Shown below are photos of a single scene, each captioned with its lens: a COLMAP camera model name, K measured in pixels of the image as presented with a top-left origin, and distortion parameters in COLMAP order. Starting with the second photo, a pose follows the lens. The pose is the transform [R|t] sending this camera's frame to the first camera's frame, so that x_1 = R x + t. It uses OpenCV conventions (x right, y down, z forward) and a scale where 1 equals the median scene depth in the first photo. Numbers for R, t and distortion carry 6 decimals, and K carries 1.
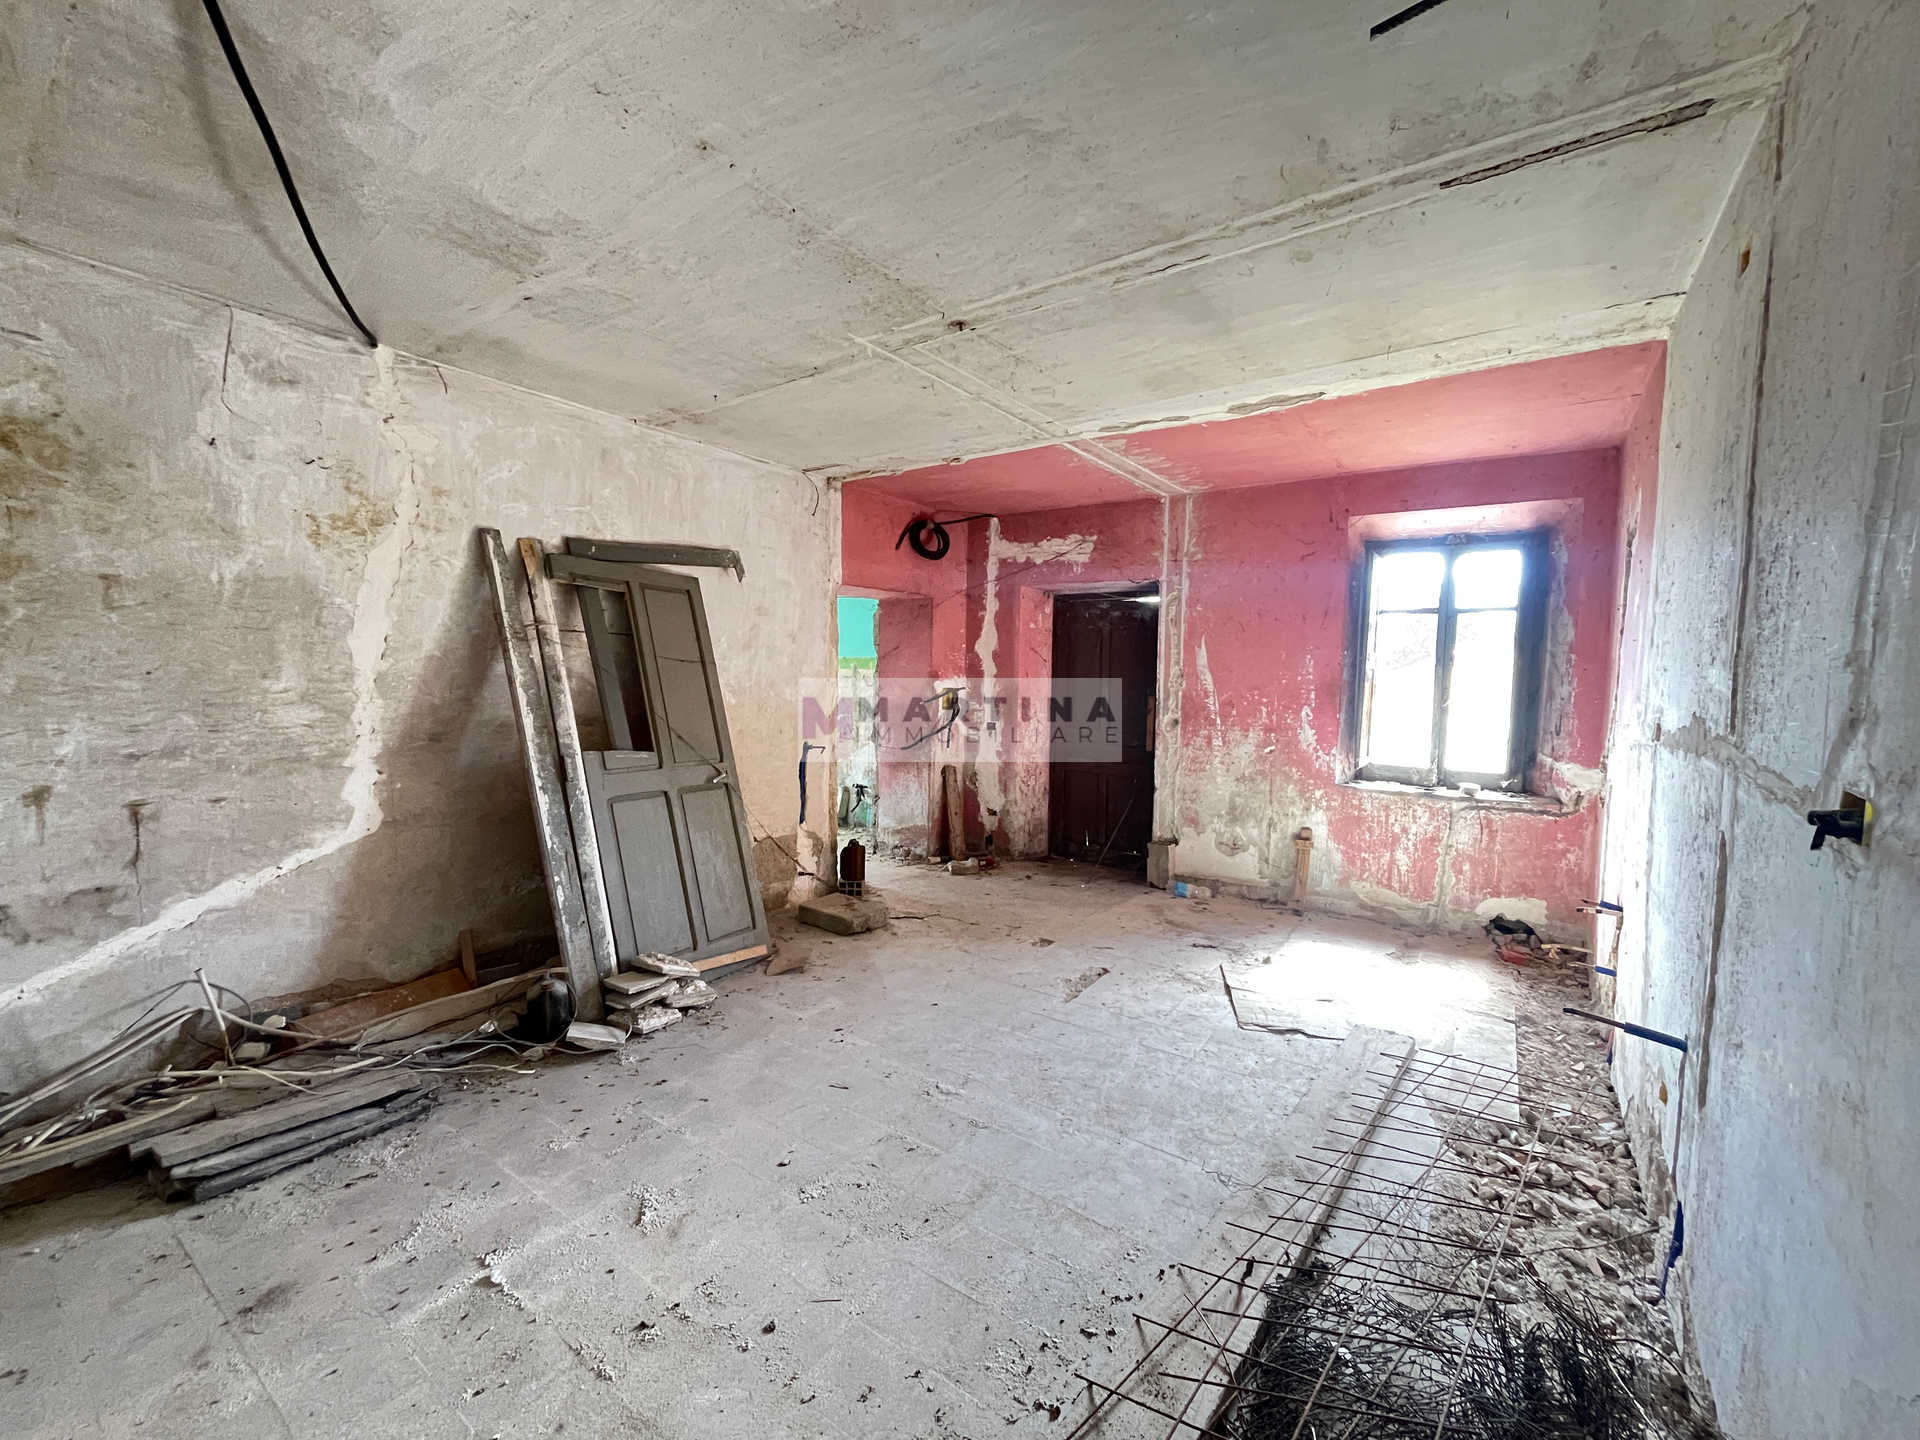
lens RADIAL K [[771.3, 0, 964.4], [0, 771.3, 720.9], [0, 0, 1]] dist [-0.004348, -0.000648]
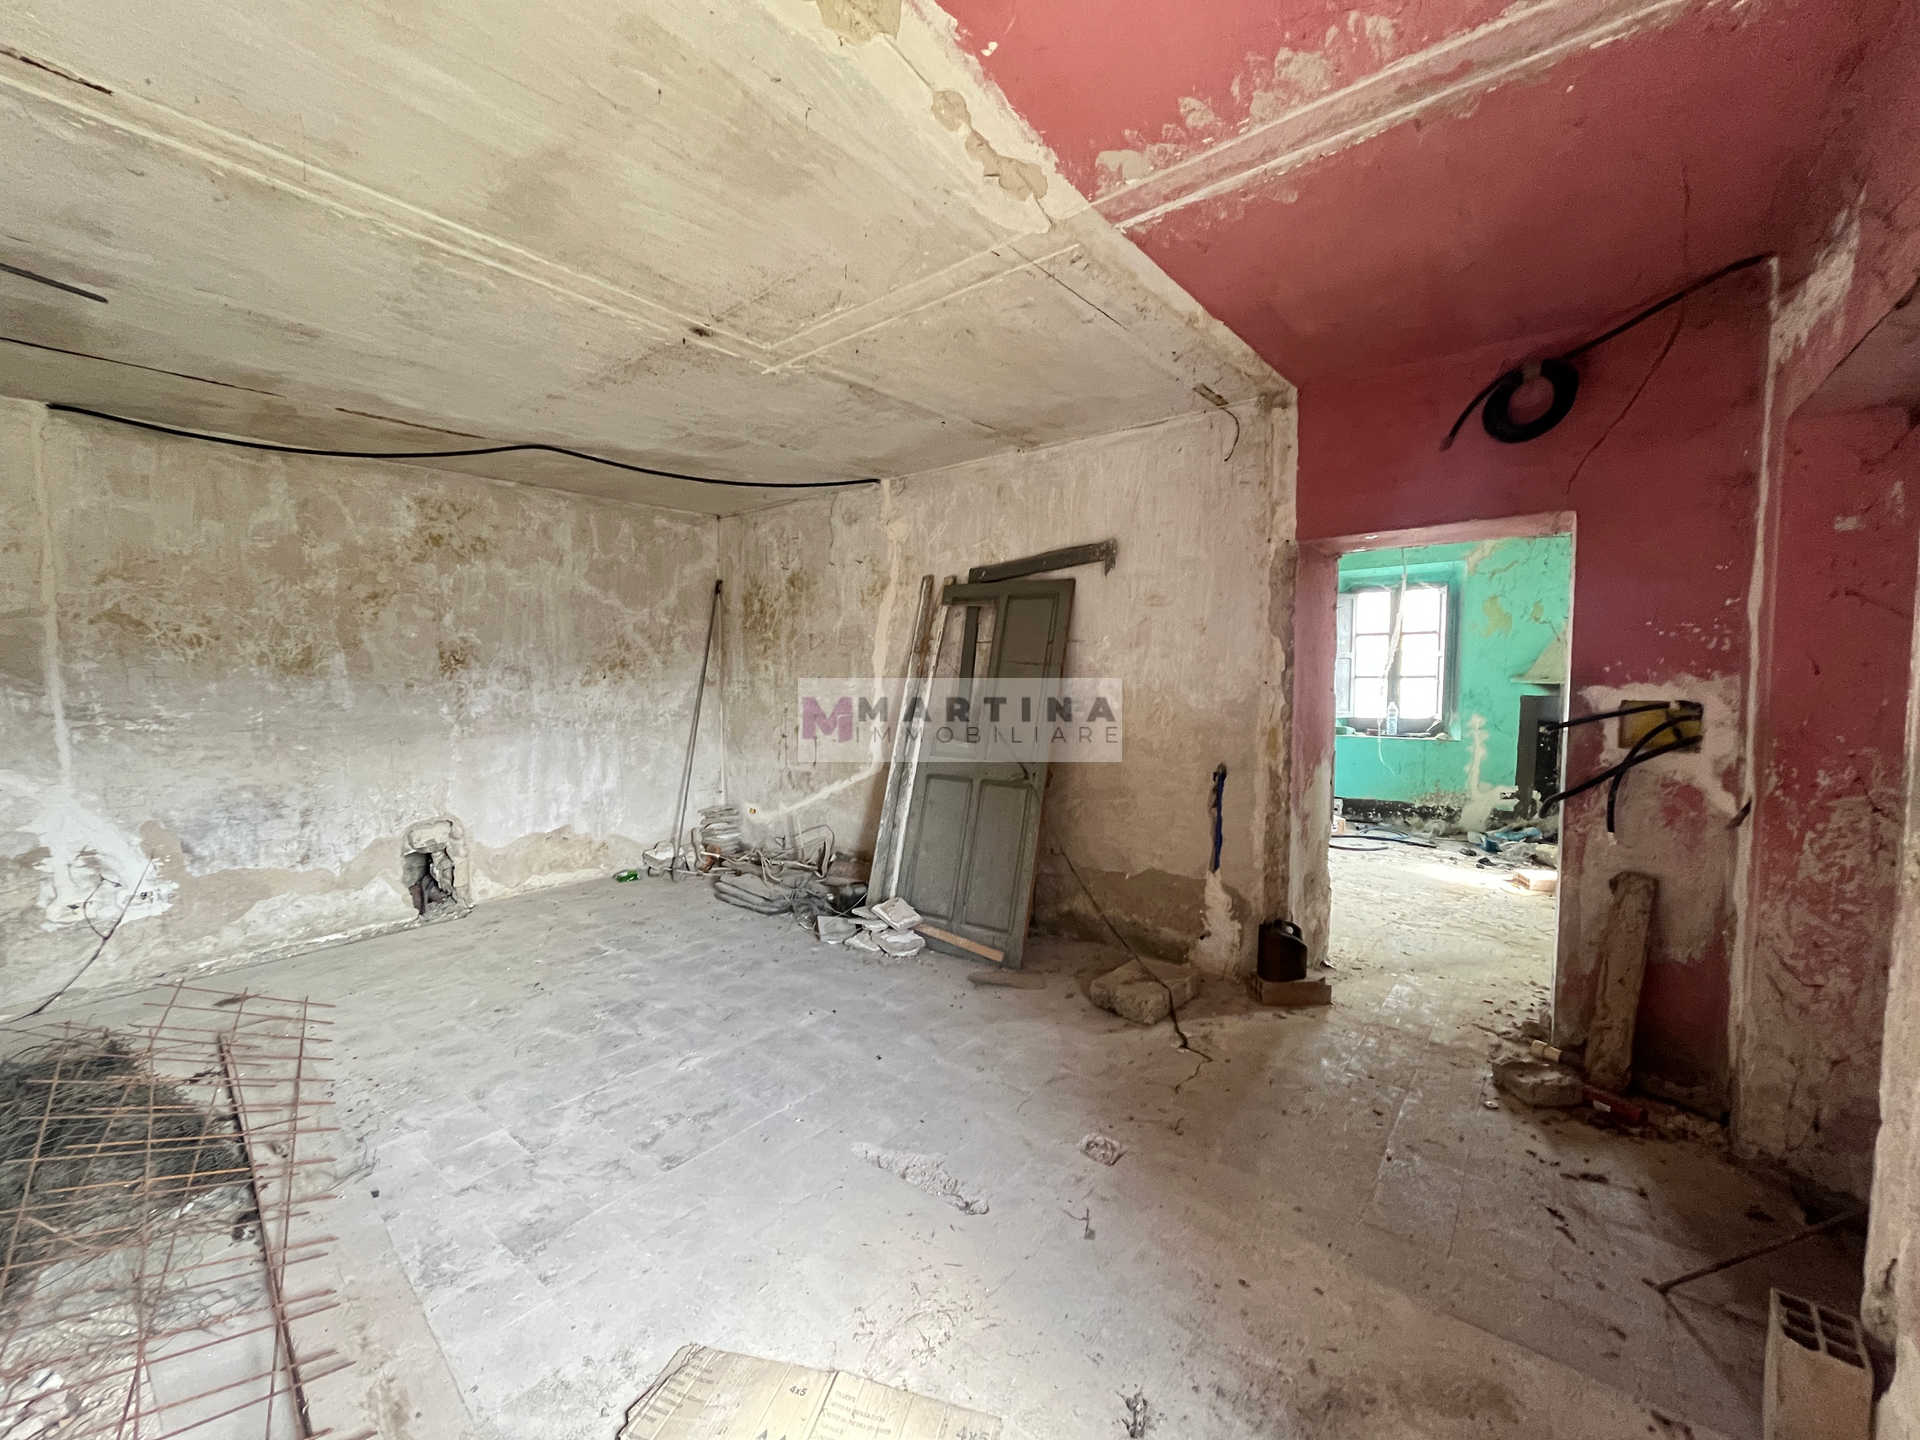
lens RADIAL K [[771.3, 0, 964.4], [0, 771.3, 720.9], [0, 0, 1]] dist [-0.004348, -0.000648]
pose [[-0.058243, 0.048328, -0.997132, 0.720997], [-0.058664, 0.996936, 0.051745, -0.050822], [0.996577, 0.061510, -0.055229, 1.016174]]
